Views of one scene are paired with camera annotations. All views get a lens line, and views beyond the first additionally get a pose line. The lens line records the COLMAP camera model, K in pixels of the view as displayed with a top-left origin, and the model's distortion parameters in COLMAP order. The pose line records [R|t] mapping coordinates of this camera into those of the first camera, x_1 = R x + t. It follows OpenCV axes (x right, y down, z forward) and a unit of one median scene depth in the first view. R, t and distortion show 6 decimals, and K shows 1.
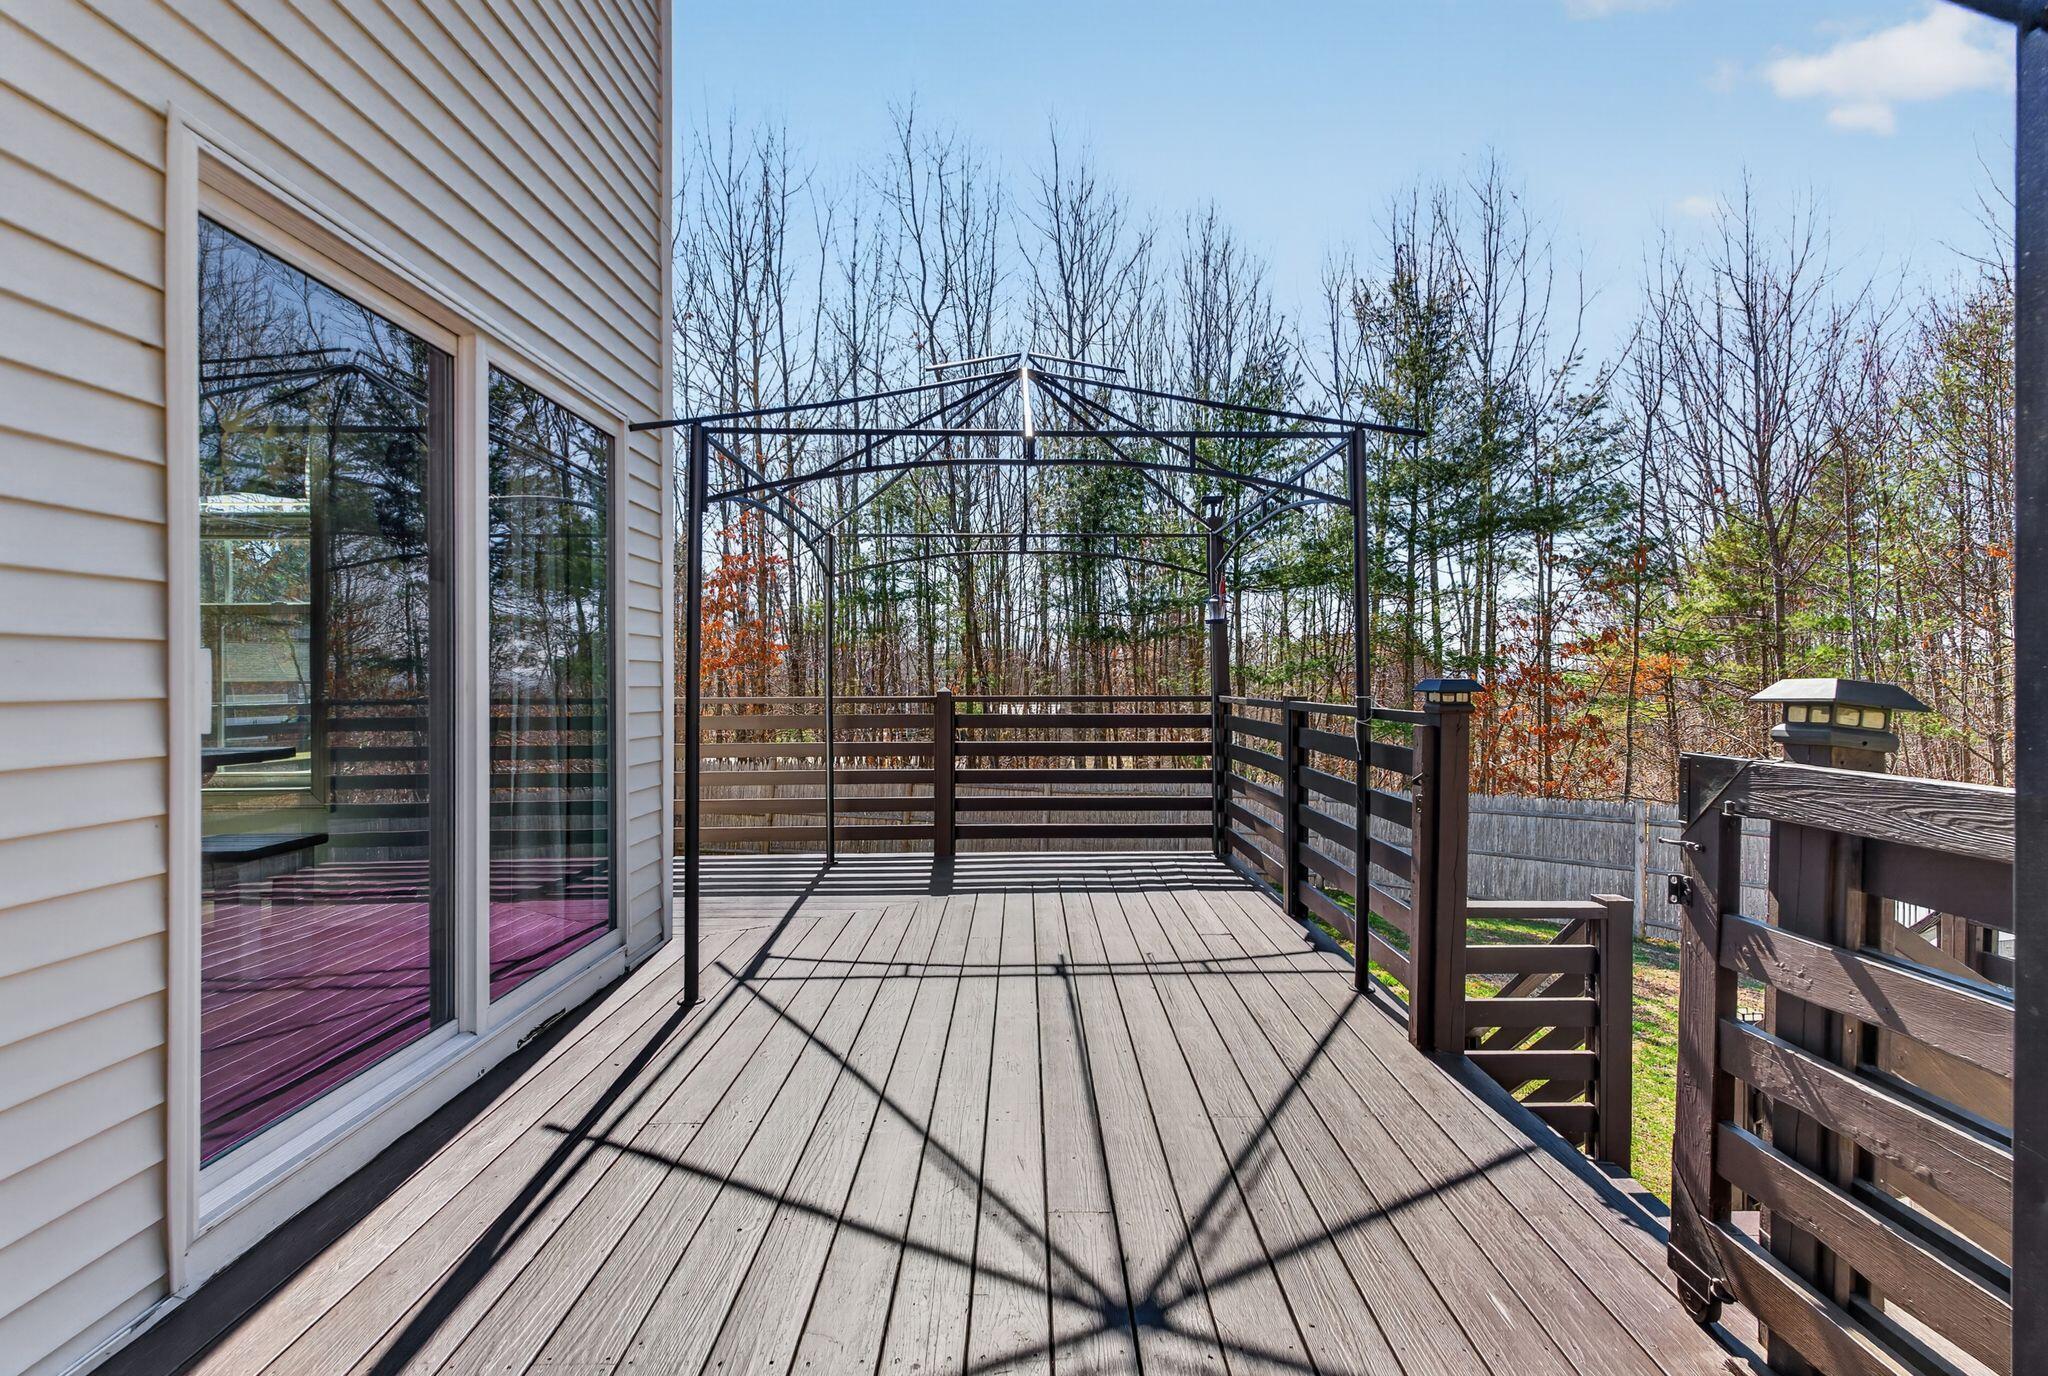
lens RADIAL K [[904.0, 0, 1026.2], [0, 904.0, 692.4], [0, 0, 1]] dist [0.003617, -0.000097]
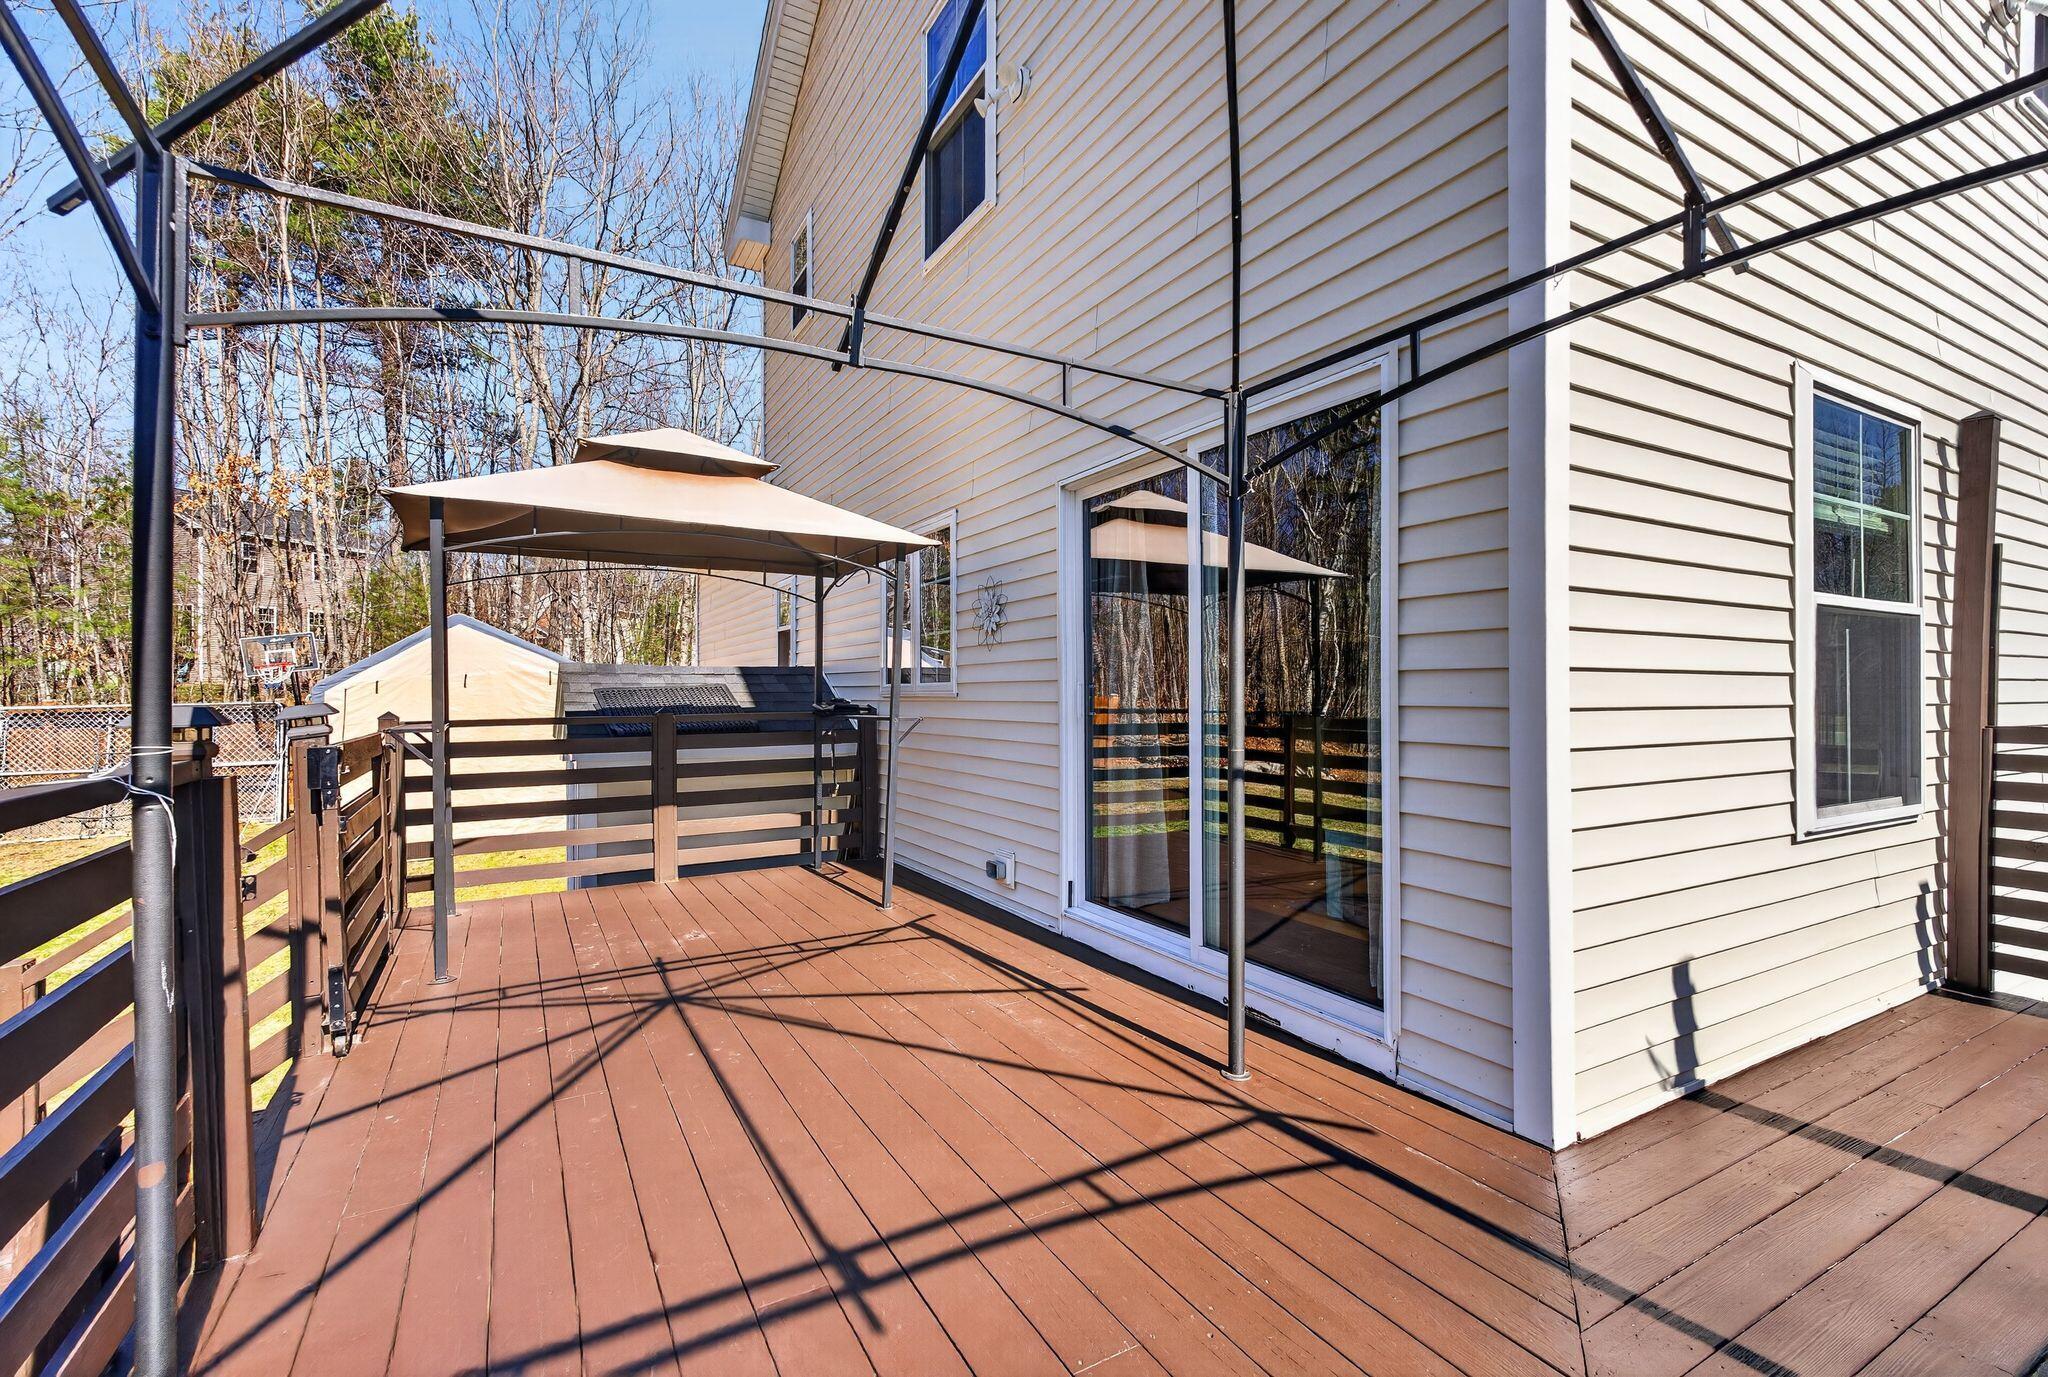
lens RADIAL K [[904.0, 0, 1026.2], [0, 904.0, 692.9], [0, 0, 1]] dist [0.003617, -0.000097]
pose [[-0.869017, 0.007211, -0.494729, 0.310924], [-0.002466, 0.999818, 0.018904, -0.050275], [0.494776, 0.017647, -0.868842, 2.276836]]
